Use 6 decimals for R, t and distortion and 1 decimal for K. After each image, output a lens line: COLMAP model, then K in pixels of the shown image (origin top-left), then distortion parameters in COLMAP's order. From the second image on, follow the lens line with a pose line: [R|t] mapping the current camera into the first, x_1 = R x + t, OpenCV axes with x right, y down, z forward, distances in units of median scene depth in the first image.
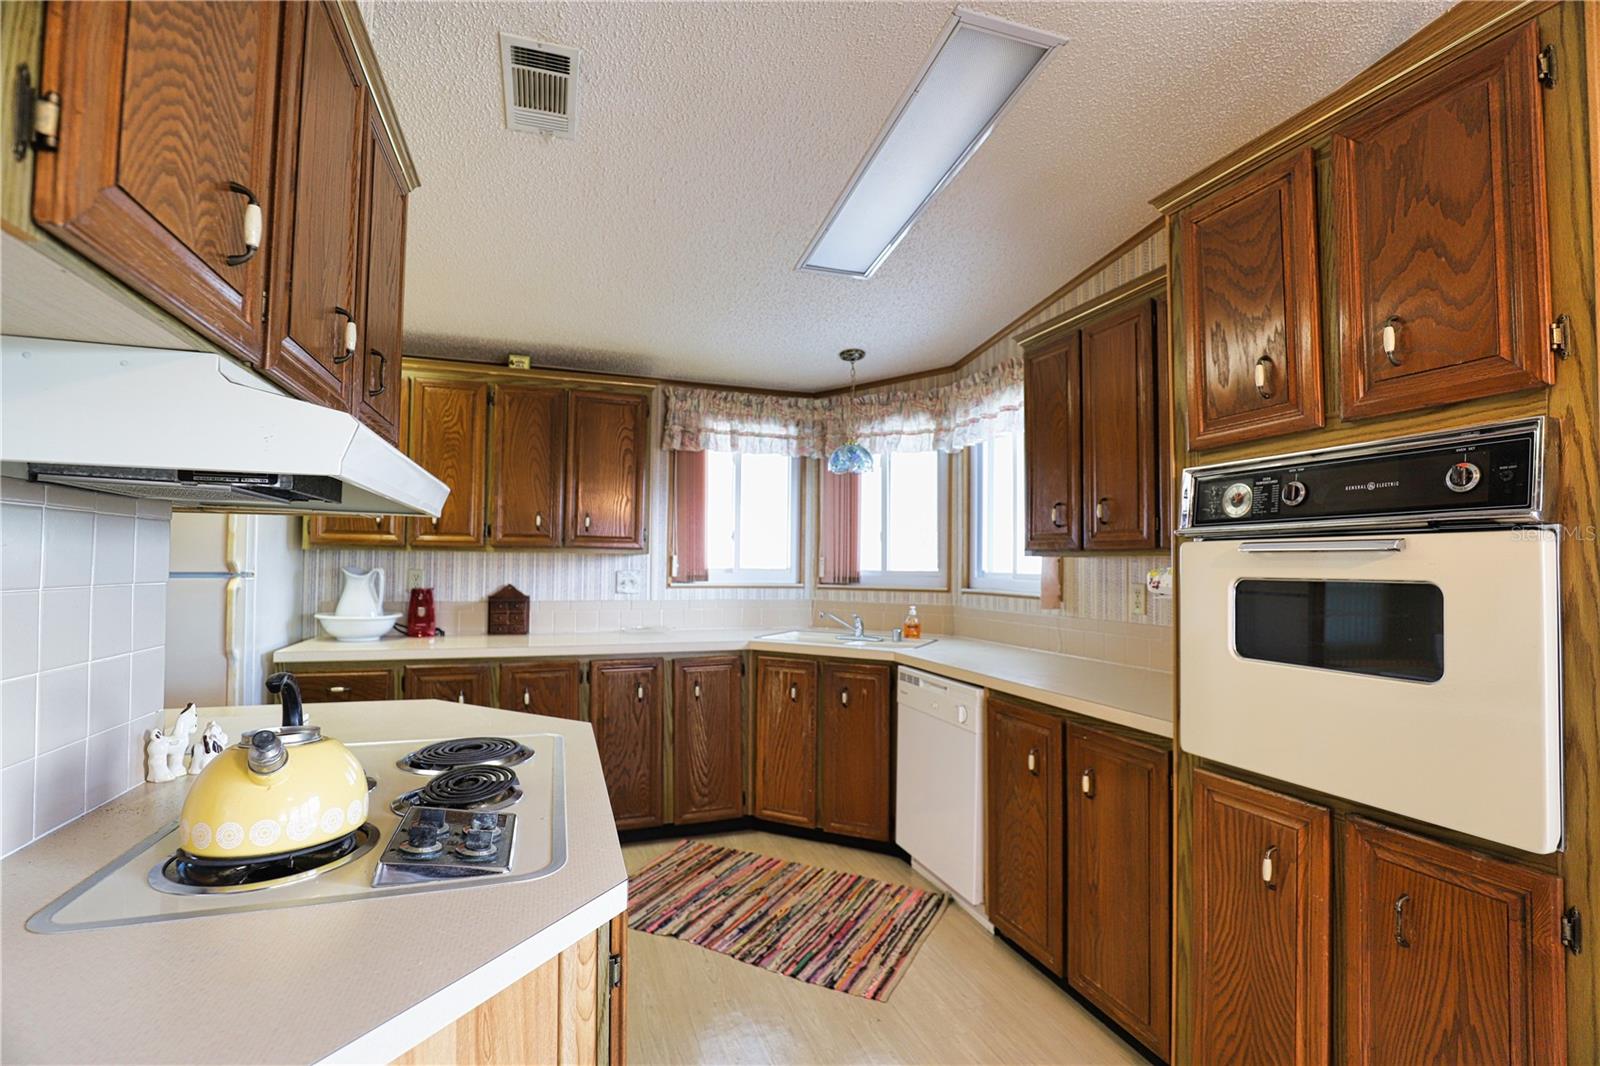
lens RADIAL K [[724.0, 0, 804.0], [0, 724.0, 541.8], [0, 0, 1]] dist [-0.031659, 0.001223]
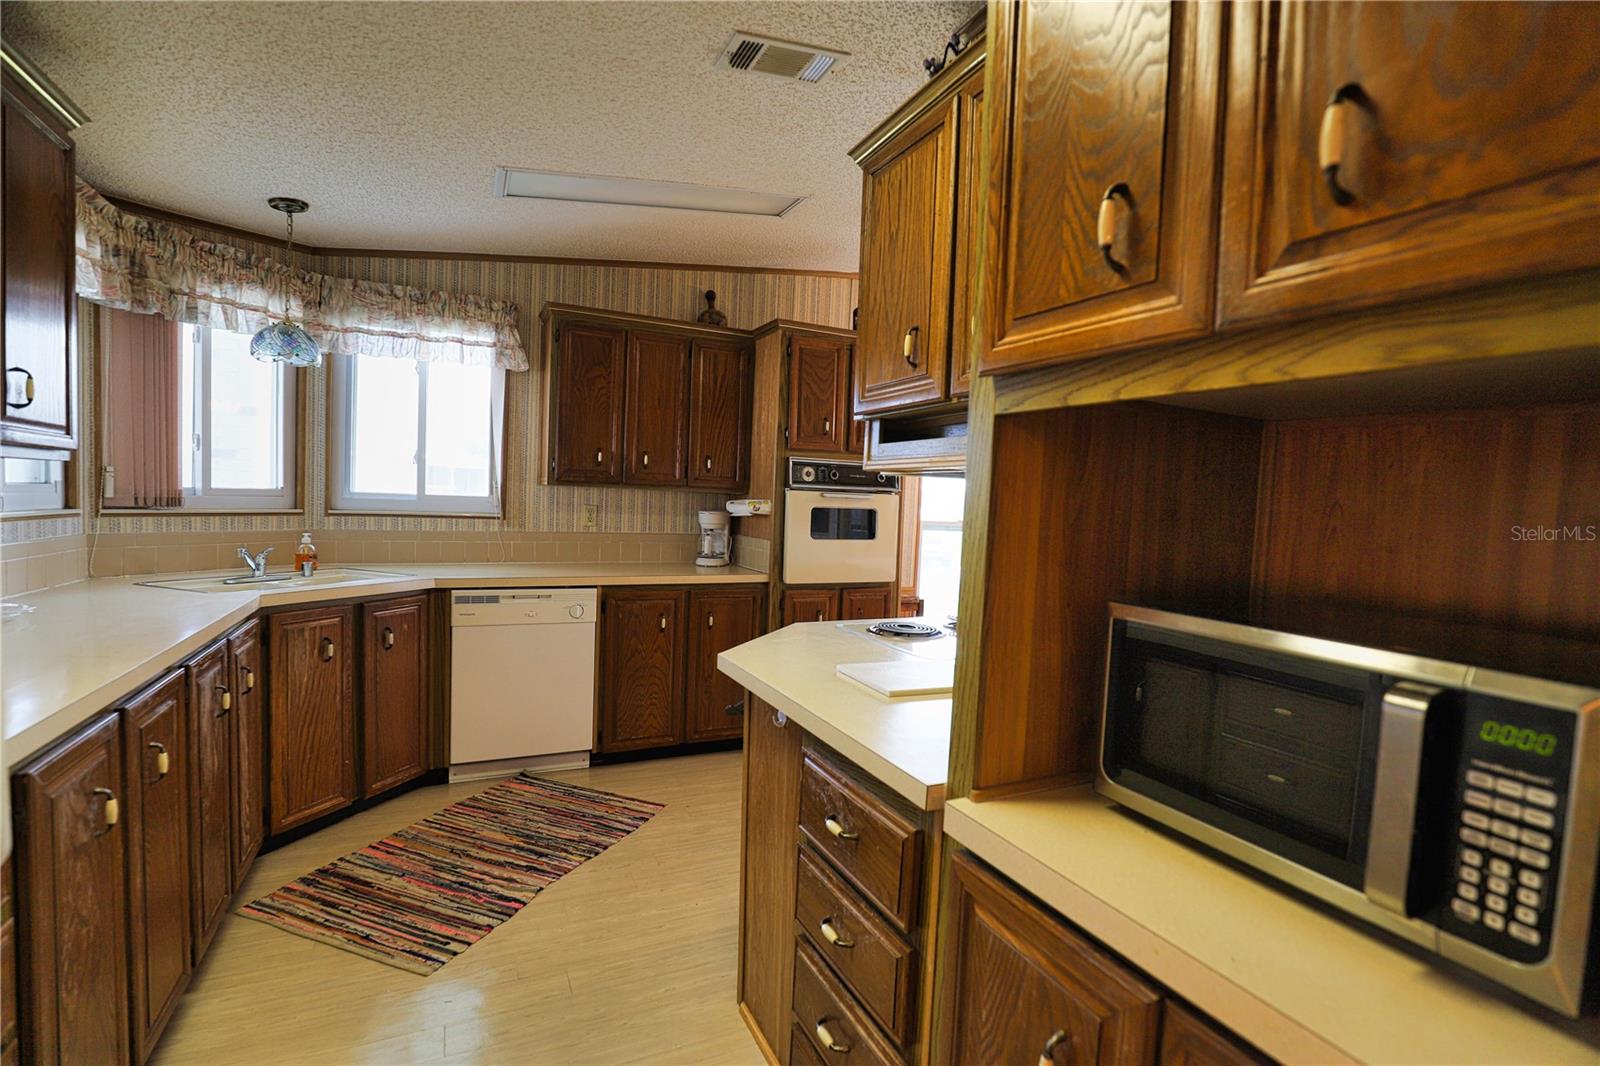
lens RADIAL K [[724.0, 0, 804.0], [0, 724.0, 541.8], [0, 0, 1]] dist [-0.031659, 0.001223]
pose [[-0.108225, -0.071861, 0.991526, -0.795450], [-0.071303, 0.995376, 0.064357, 0.005487], [-0.991566, -0.063734, -0.112848, 0.561510]]
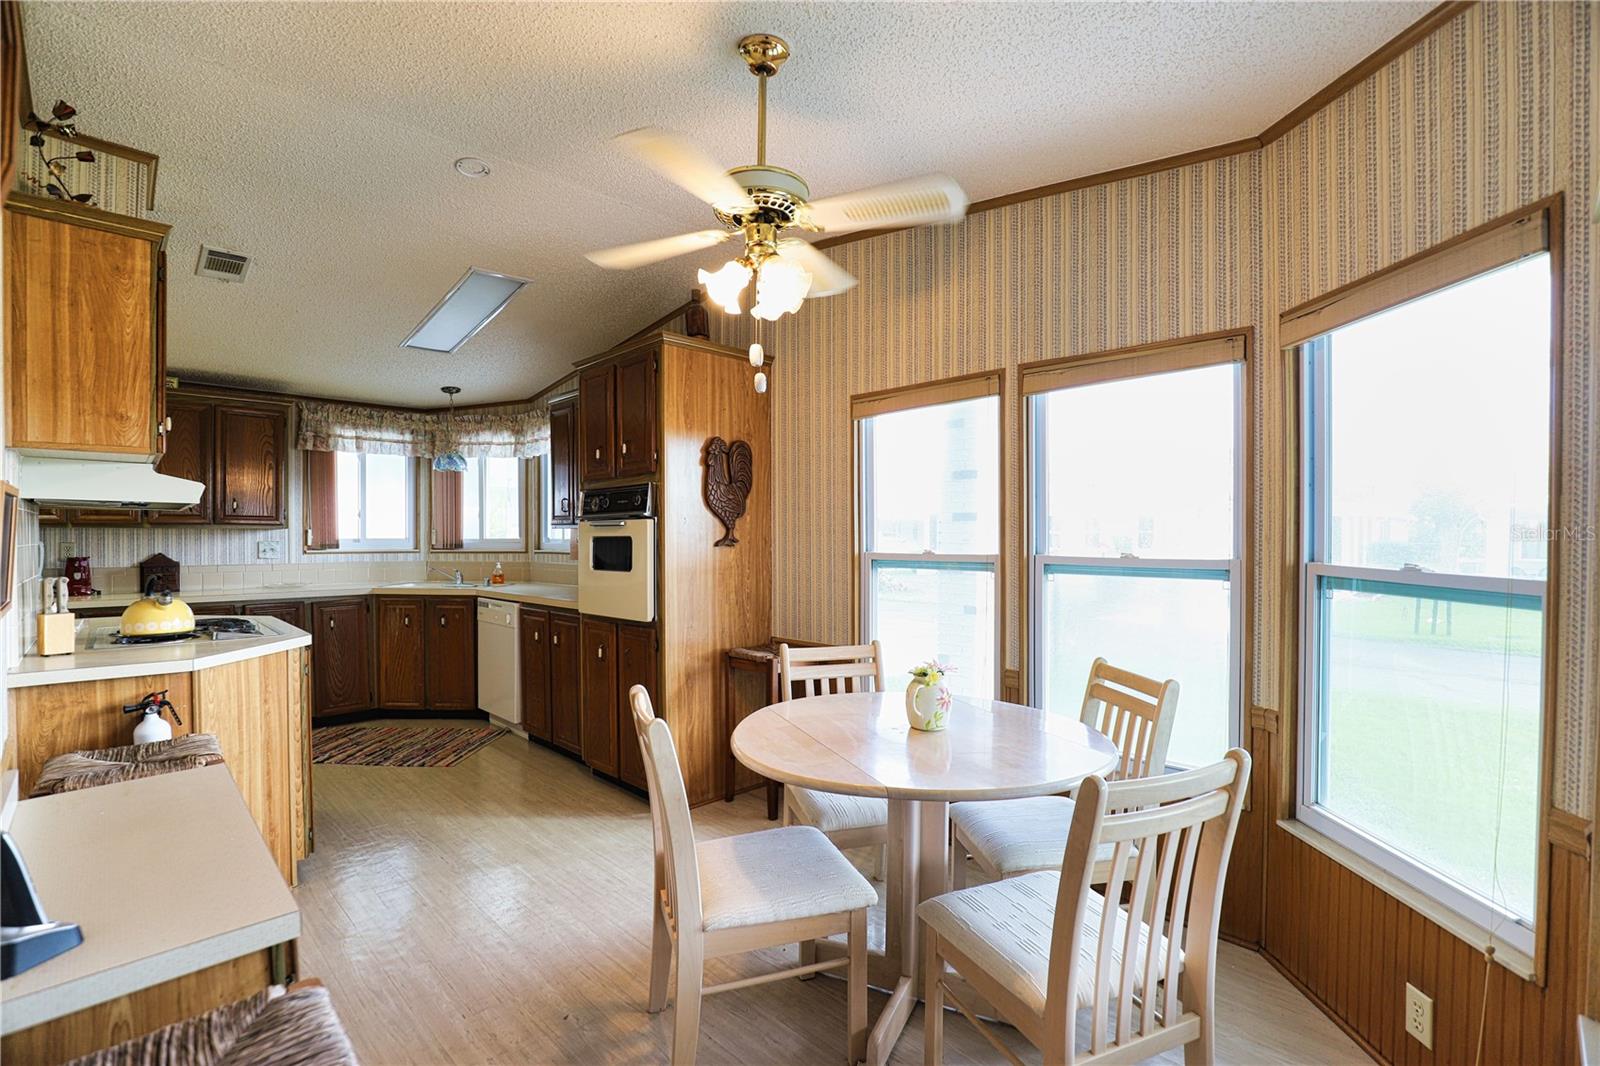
lens RADIAL K [[724.0, 0, 804.0], [0, 724.0, 541.8], [0, 0, 1]] dist [-0.031659, 0.001223]
pose [[0.902207, -0.014949, 0.431044, 0.086262], [-0.001854, 0.999256, 0.038536, -0.012088], [-0.431299, -0.035566, 0.901508, -0.652236]]
